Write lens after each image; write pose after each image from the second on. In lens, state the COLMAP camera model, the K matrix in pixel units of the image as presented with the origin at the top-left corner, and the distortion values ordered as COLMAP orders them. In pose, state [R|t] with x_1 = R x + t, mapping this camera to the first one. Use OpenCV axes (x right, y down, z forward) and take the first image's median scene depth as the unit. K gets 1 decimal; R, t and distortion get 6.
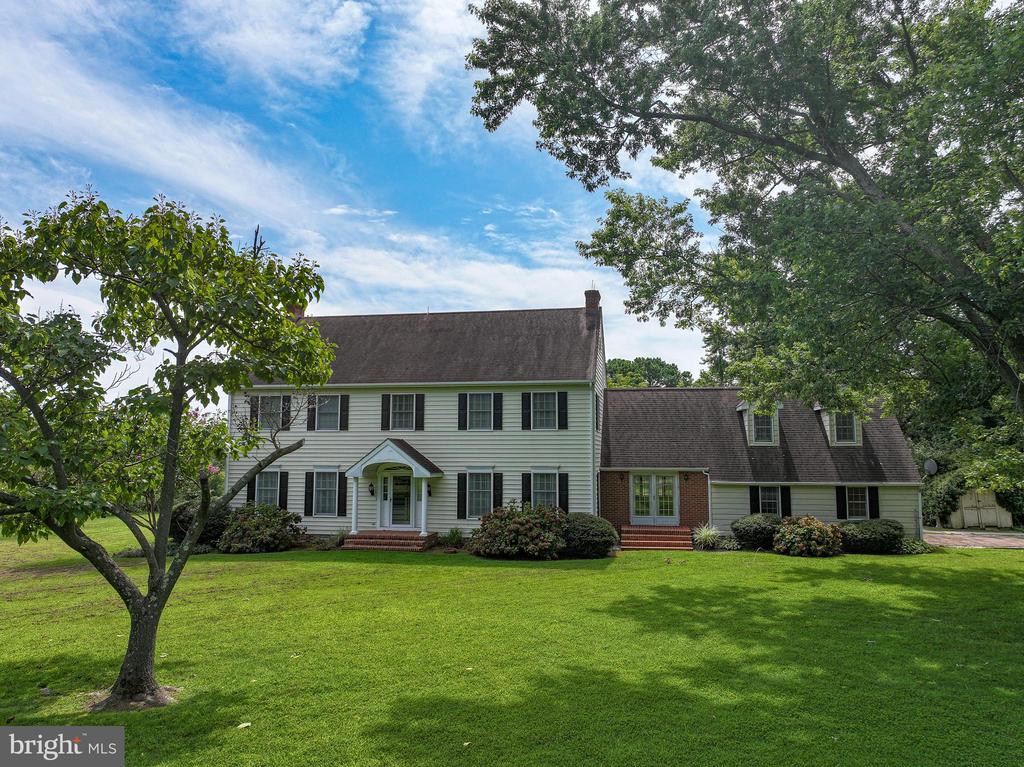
lens RADIAL K [[724.4, 0, 512.0], [0, 724.4, 383.5], [0, 0, 1]] dist [0.002202, 0.008976]
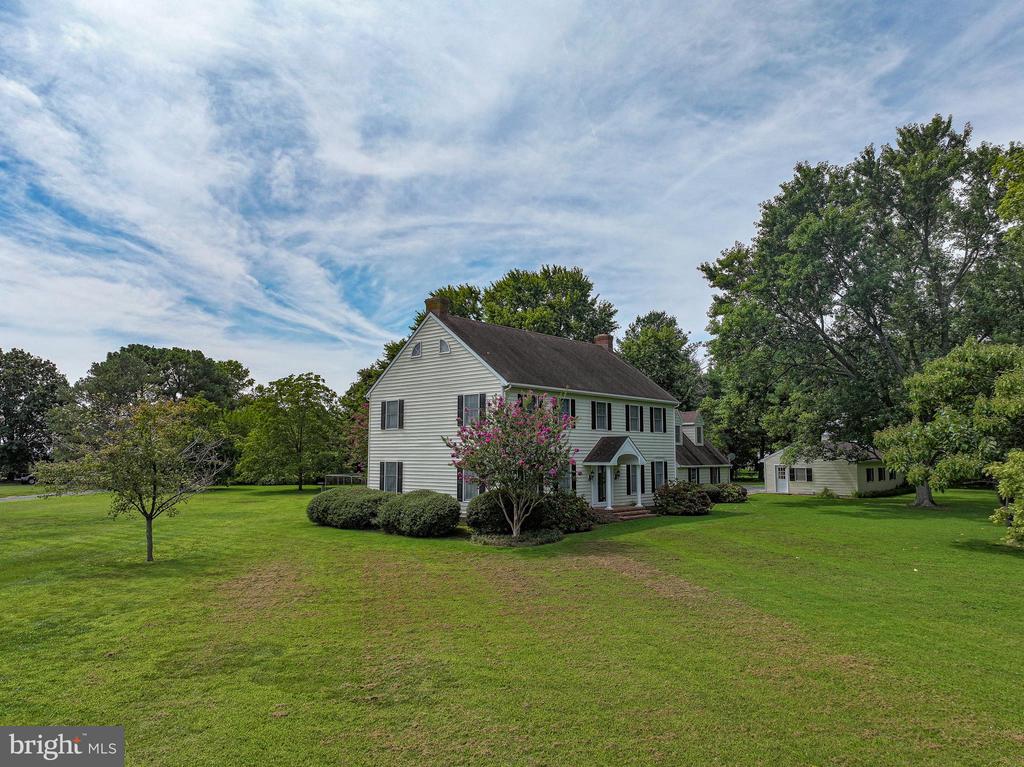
lens RADIAL K [[724.4, 0, 512.0], [0, 724.4, 383.5], [0, 0, 1]] dist [0.002202, 0.008976]
pose [[0.523051, 0.087919, 0.847755, -1.371207], [-0.075029, 0.995554, -0.056955, 0.070040], [-0.848993, -0.033816, 0.527321, 0.468078]]
